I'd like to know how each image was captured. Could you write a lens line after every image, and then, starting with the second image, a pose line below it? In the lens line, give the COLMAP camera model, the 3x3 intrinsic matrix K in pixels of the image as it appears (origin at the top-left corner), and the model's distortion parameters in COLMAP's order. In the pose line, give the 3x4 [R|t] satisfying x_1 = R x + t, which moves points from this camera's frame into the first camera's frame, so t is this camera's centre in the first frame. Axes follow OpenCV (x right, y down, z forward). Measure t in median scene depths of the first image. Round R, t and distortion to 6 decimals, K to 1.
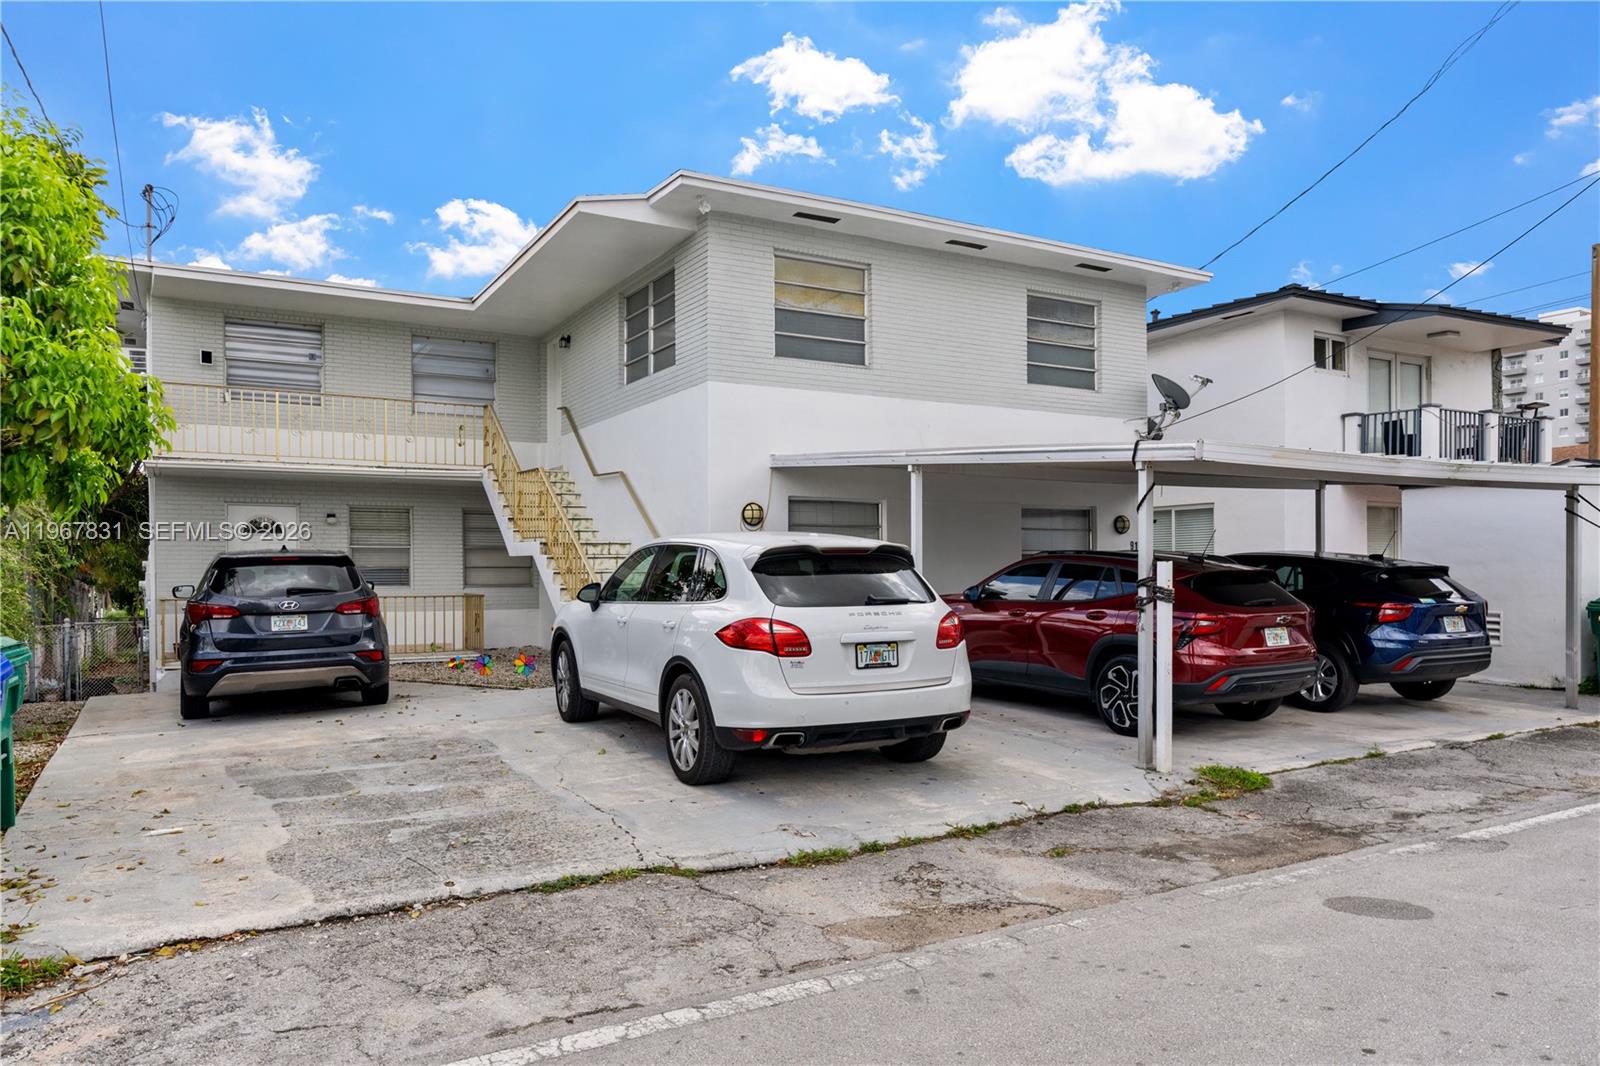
lens RADIAL K [[1111.9, 0, 803.5], [0, 1111.9, 570.9], [0, 0, 1]] dist [-0.001546, 0.001733]
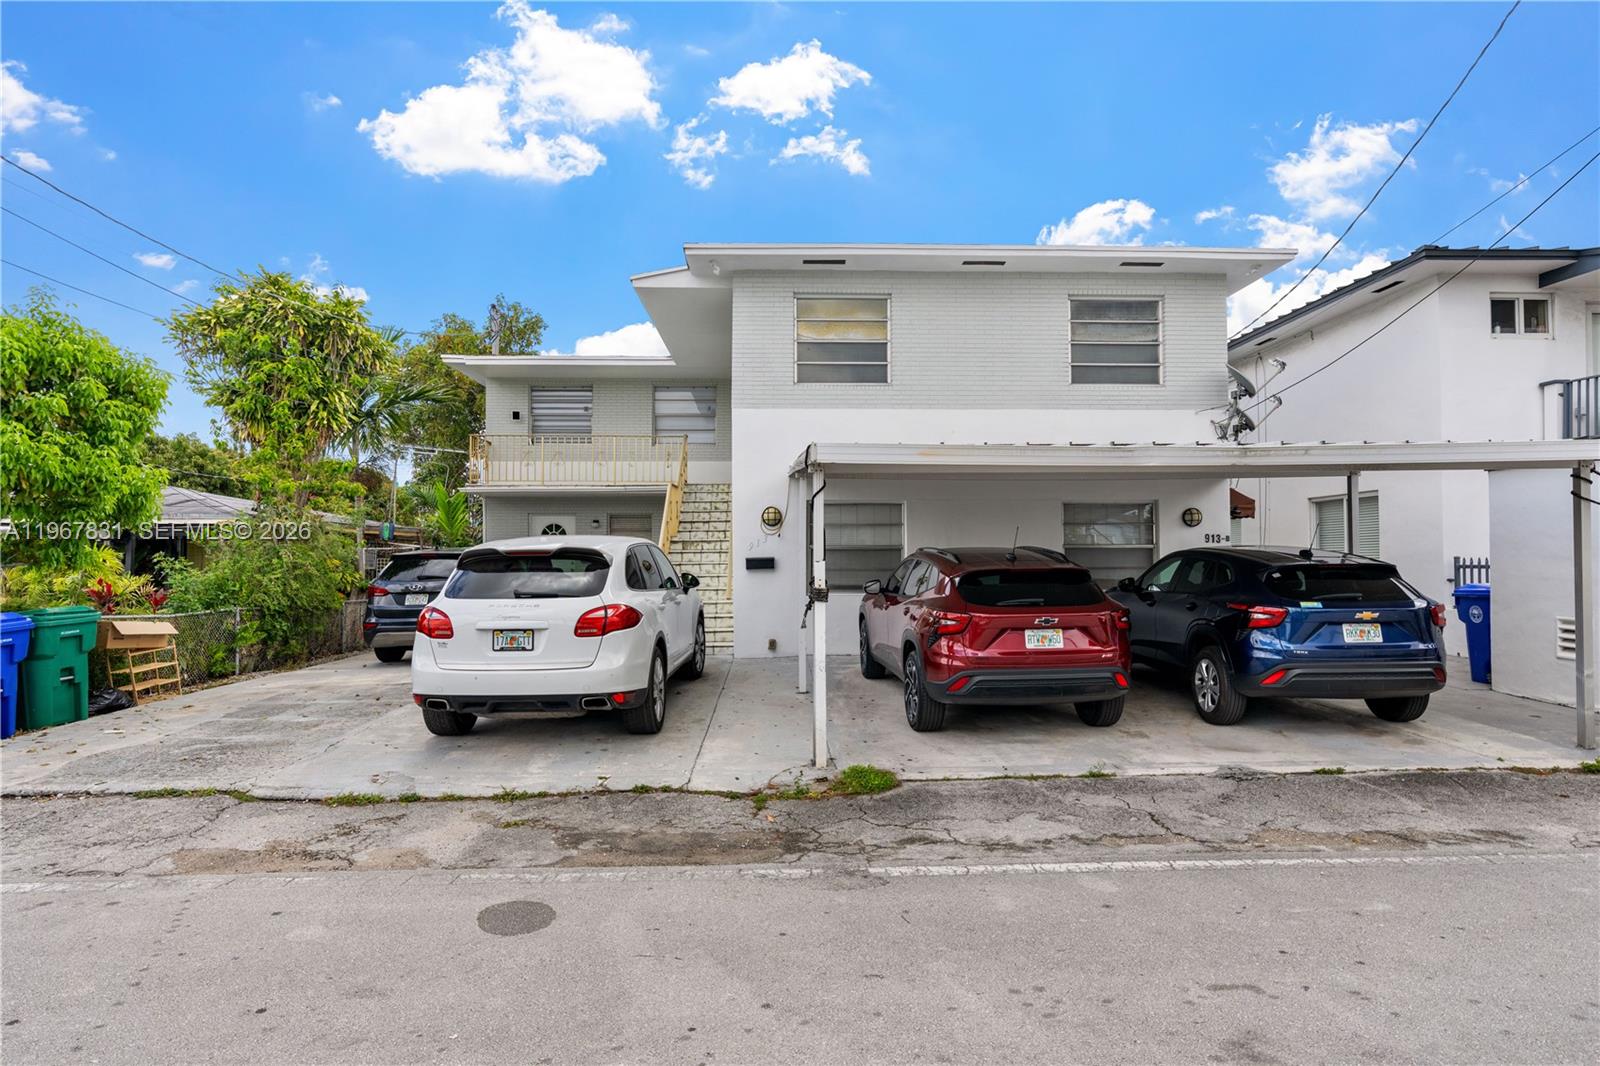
lens RADIAL K [[909.7, 0, 799.7], [0, 909.7, 531.4], [0, 0, 1]] dist [-0.002810, 0.001292]
pose [[0.879747, -0.012021, -0.475290, 0.509047], [-0.001207, 0.999621, -0.027515, -0.009335], [0.475440, 0.024780, 0.879399, 0.177669]]
